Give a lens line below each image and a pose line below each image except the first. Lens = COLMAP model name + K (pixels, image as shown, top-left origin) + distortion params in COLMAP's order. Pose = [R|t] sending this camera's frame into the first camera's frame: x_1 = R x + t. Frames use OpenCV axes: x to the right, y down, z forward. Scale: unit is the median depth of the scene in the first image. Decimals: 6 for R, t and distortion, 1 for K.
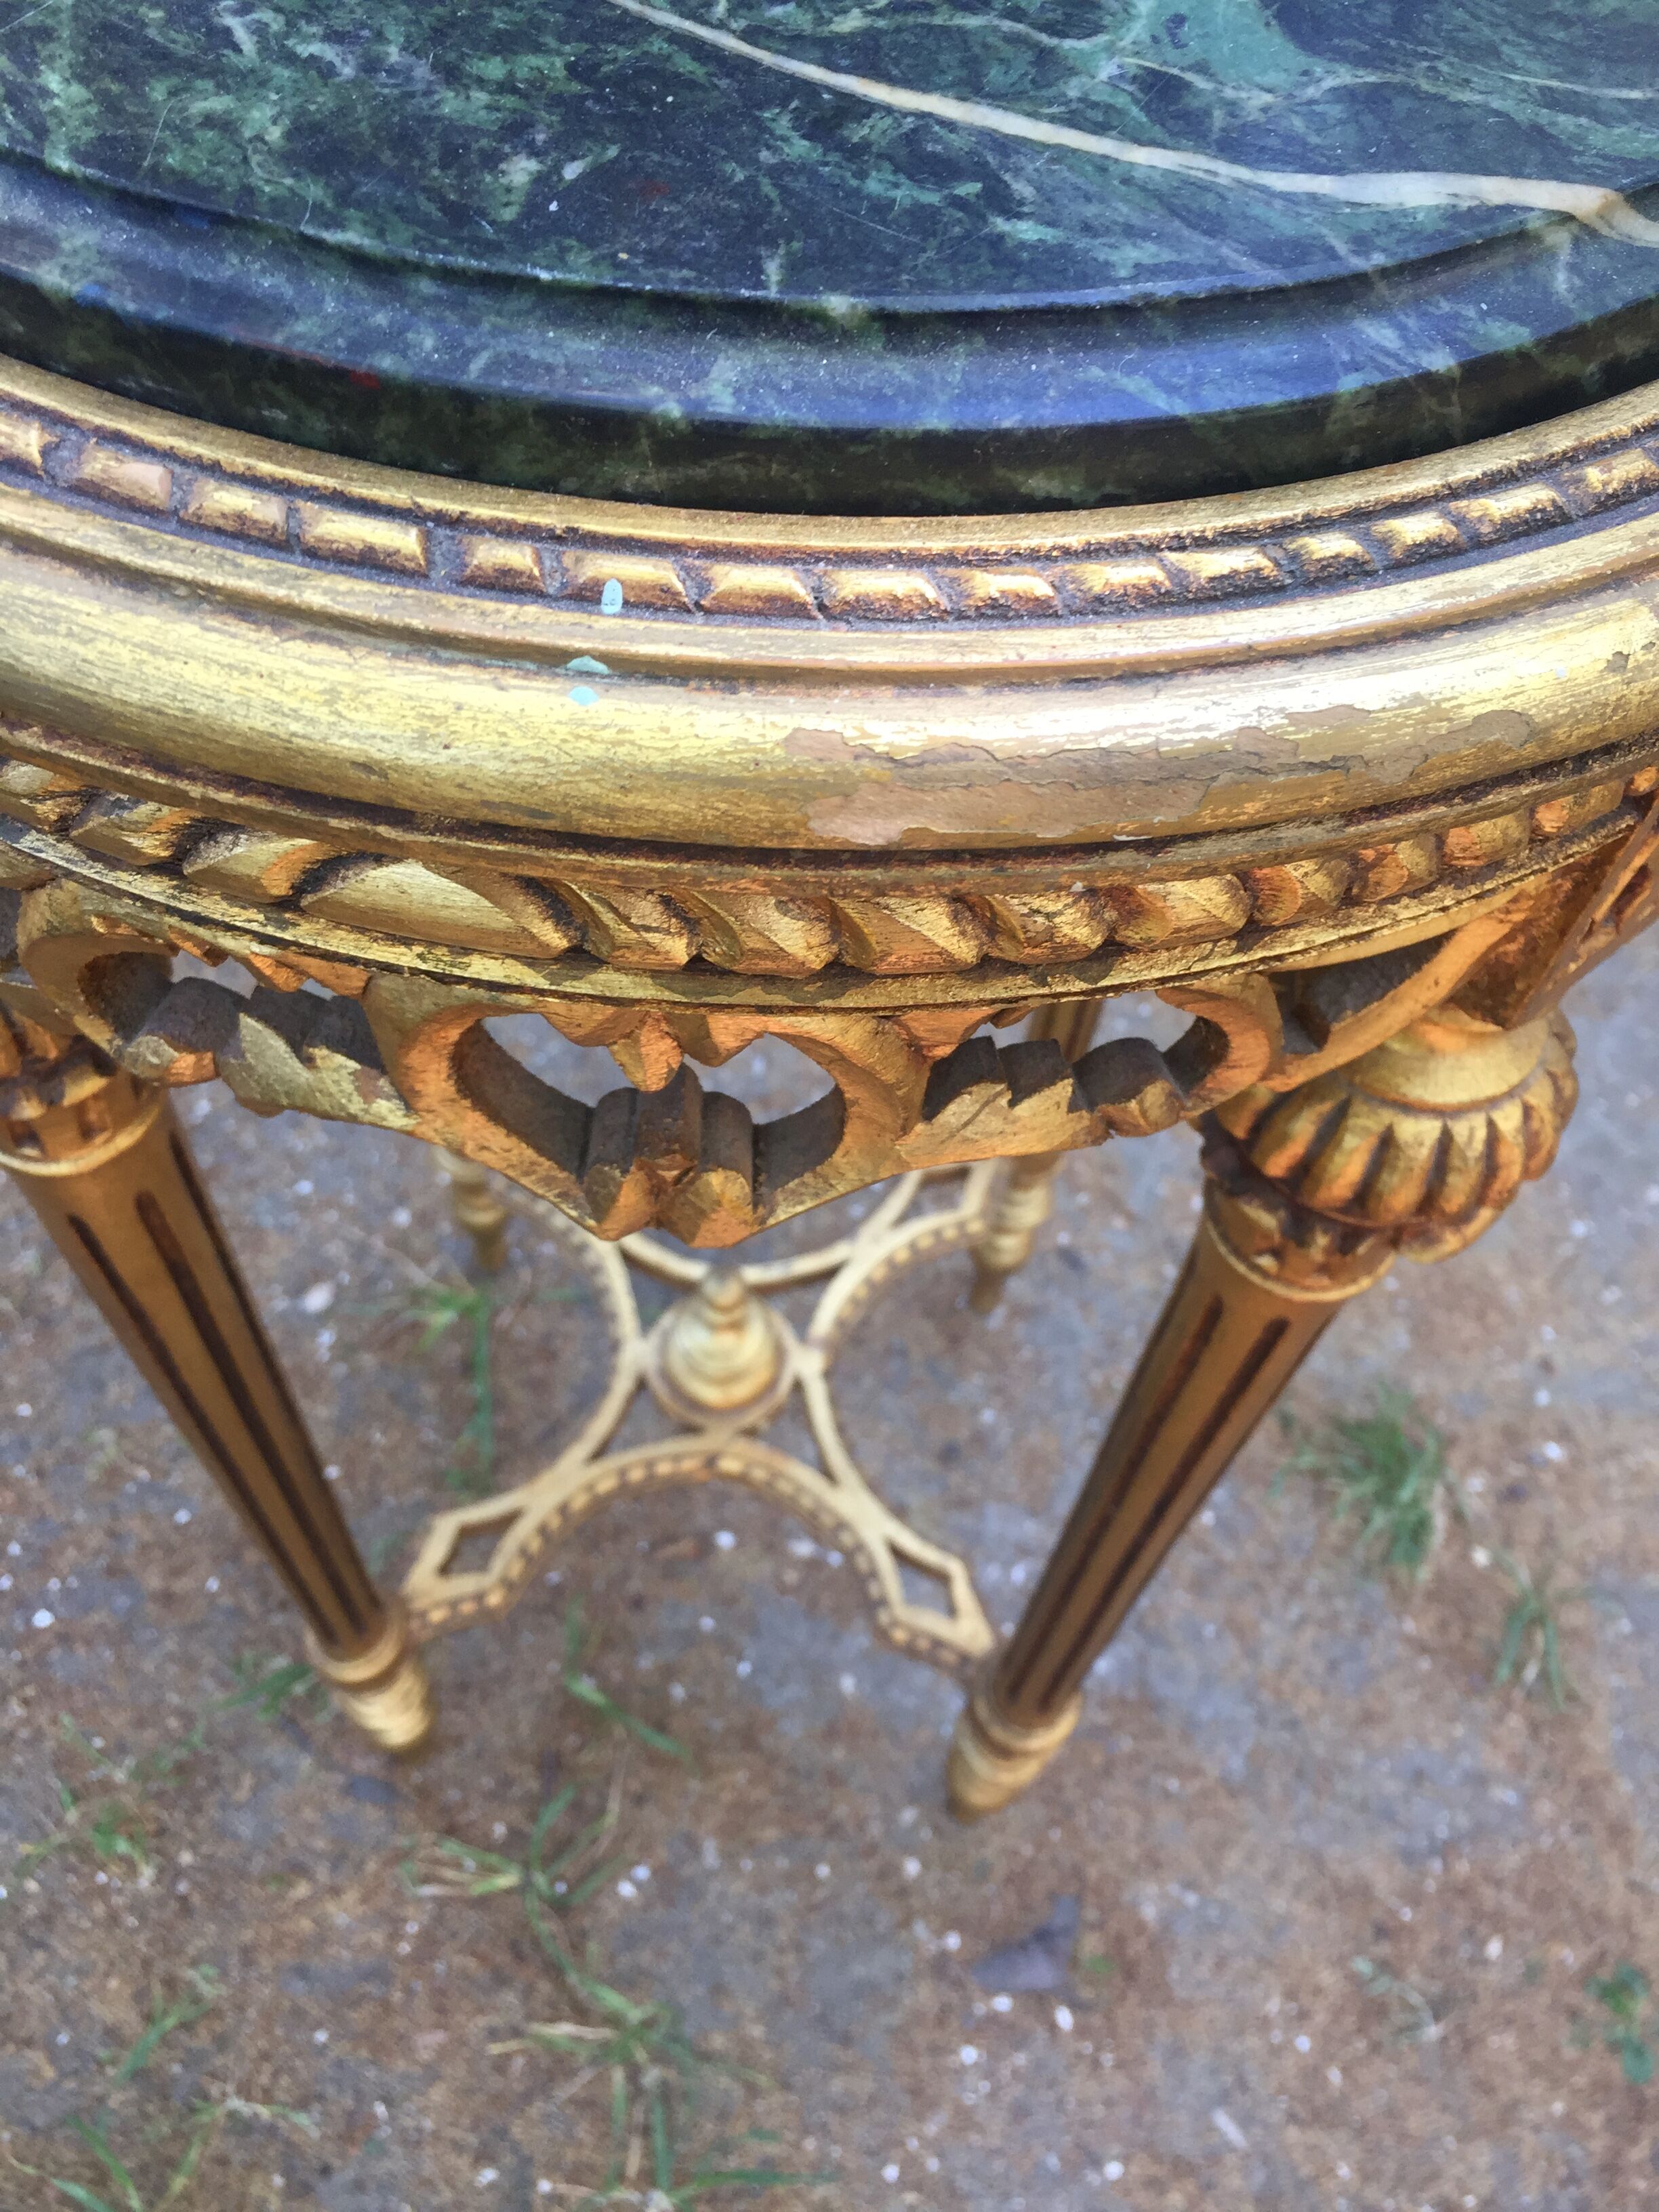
lens RADIAL K [[1912.8, 0, 830.0], [0, 1912.8, 1104.3], [0, 0, 1]] dist [0.067884, -0.100824]
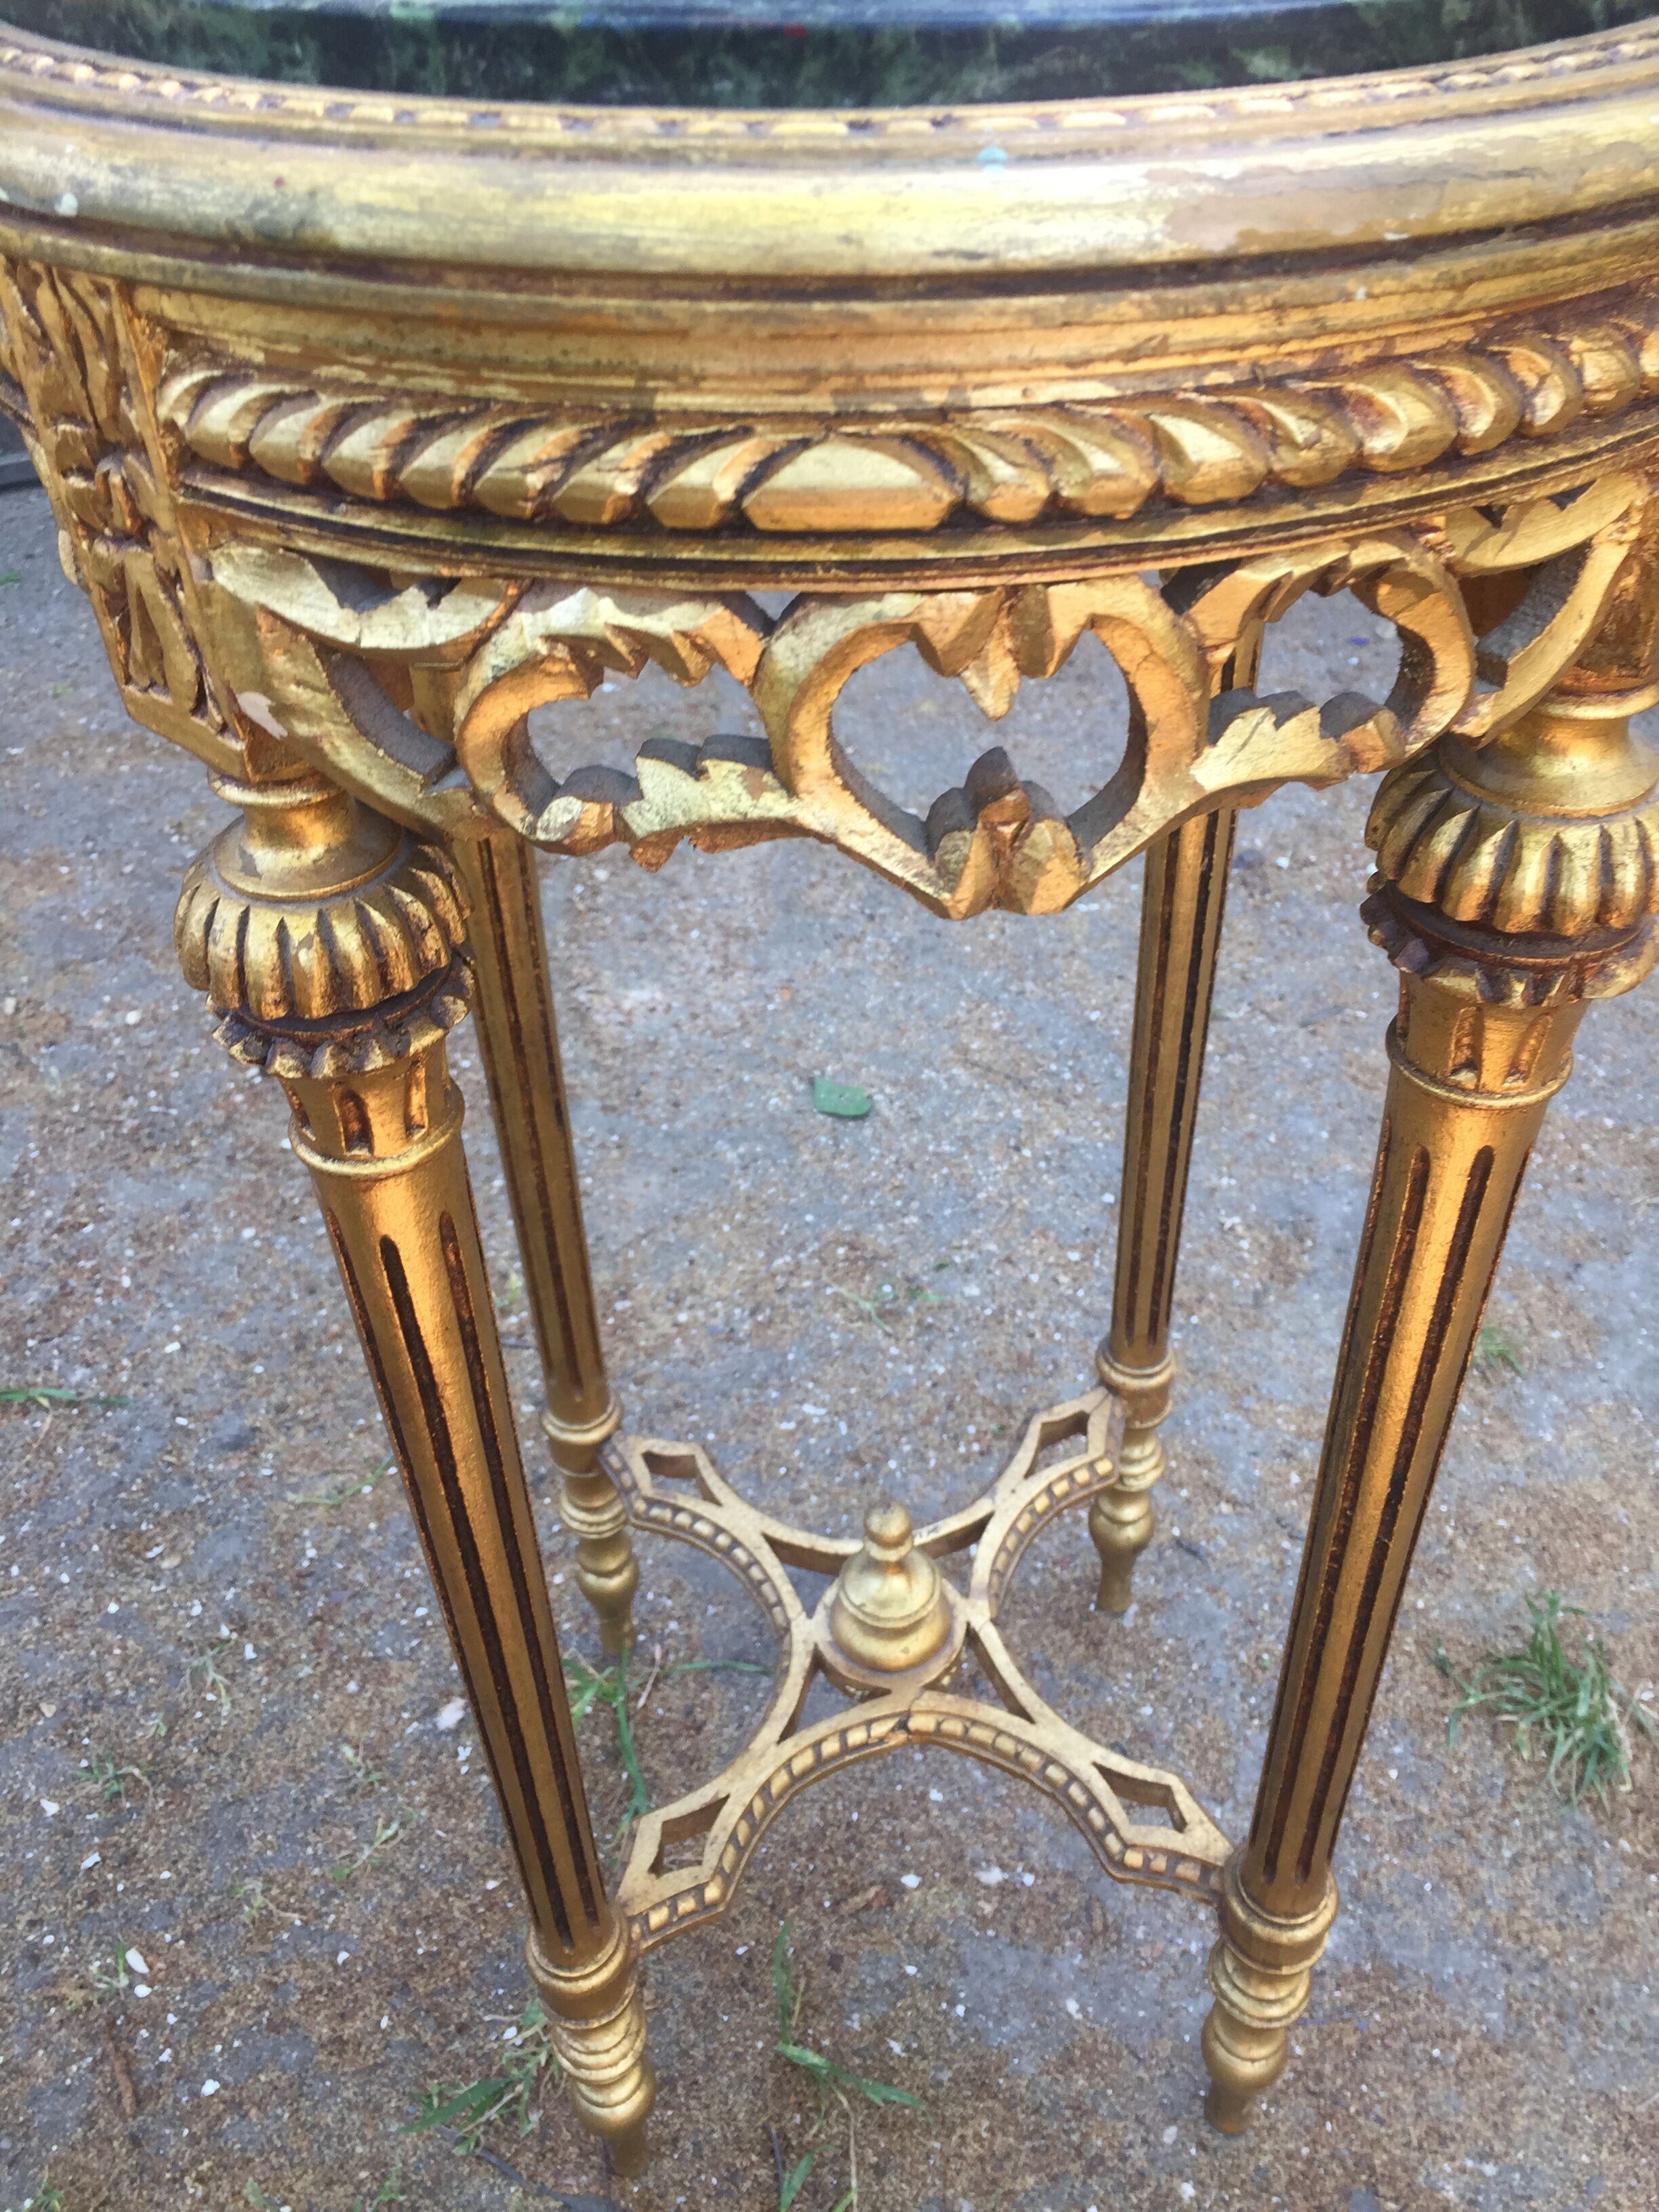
lens RADIAL K [[1912.8, 0, 834.0], [0, 1912.8, 1149.7], [0, 0, 1]] dist [0.067884, -0.100824]
pose [[0.984106, -0.166766, 0.061024, -0.108897], [0.177465, 0.935936, -0.304187, 0.207828], [-0.006386, 0.310182, 0.950656, -0.024938]]
